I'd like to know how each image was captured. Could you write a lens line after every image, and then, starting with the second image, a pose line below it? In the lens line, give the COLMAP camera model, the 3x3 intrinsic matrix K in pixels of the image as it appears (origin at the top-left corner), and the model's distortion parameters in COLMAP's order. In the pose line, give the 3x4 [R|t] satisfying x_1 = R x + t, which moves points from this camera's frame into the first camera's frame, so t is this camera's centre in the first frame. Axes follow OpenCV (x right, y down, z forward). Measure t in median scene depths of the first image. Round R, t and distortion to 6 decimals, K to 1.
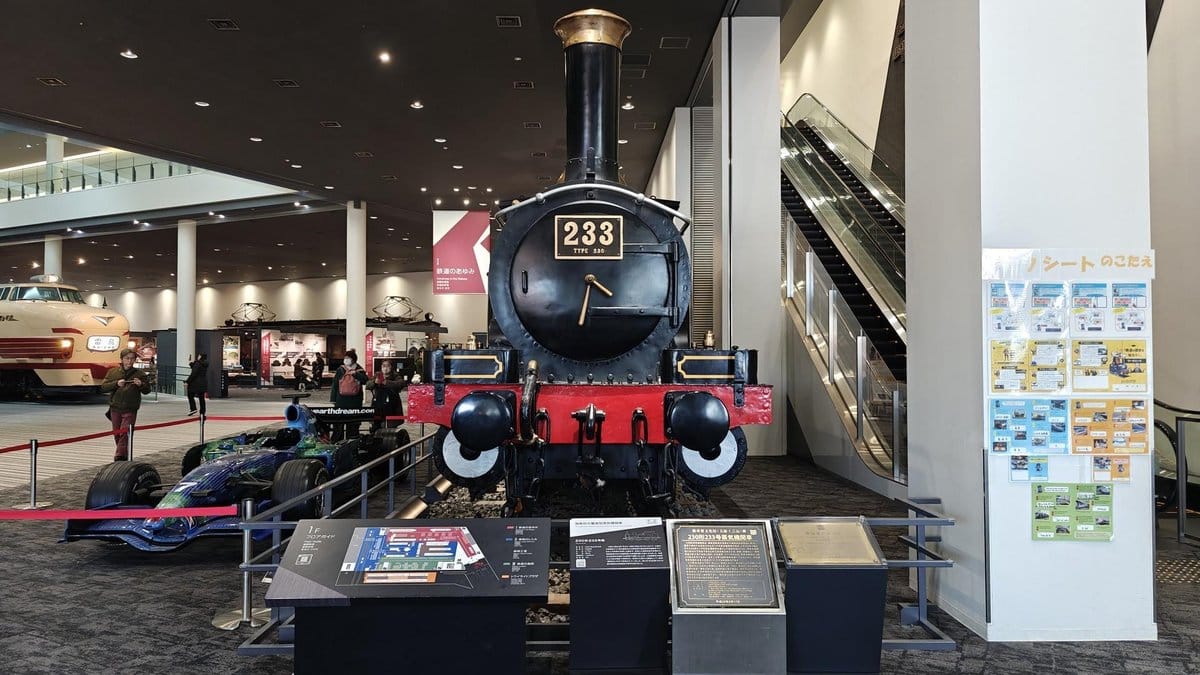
lens RADIAL K [[832.5, 0, 600.0], [0, 832.5, 337.5], [0, 0, 1]] dist [0.067738, -0.067763]
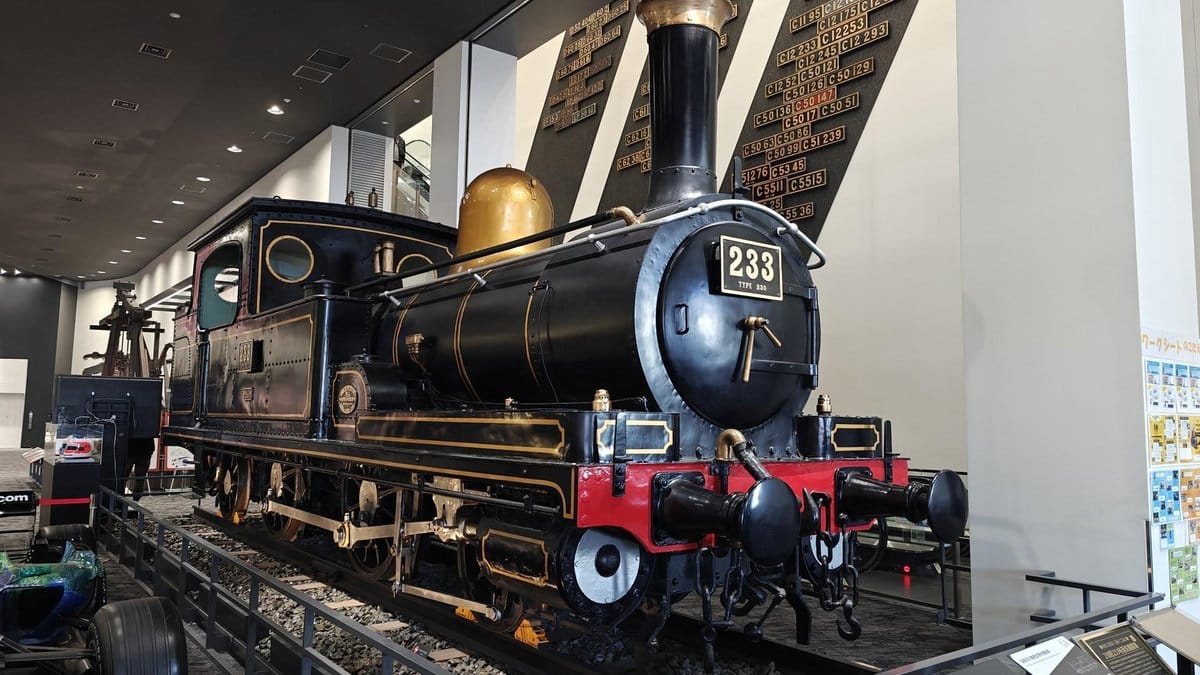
lens RADIAL K [[832.5, 0, 600.0], [0, 832.5, 337.5], [0, 0, 1]] dist [0.067738, -0.067763]
pose [[0.802022, 0.069224, 0.593270, -0.582558], [-0.028432, 0.996560, -0.077844, 0.007728], [-0.596617, 0.045565, 0.801231, 0.465919]]
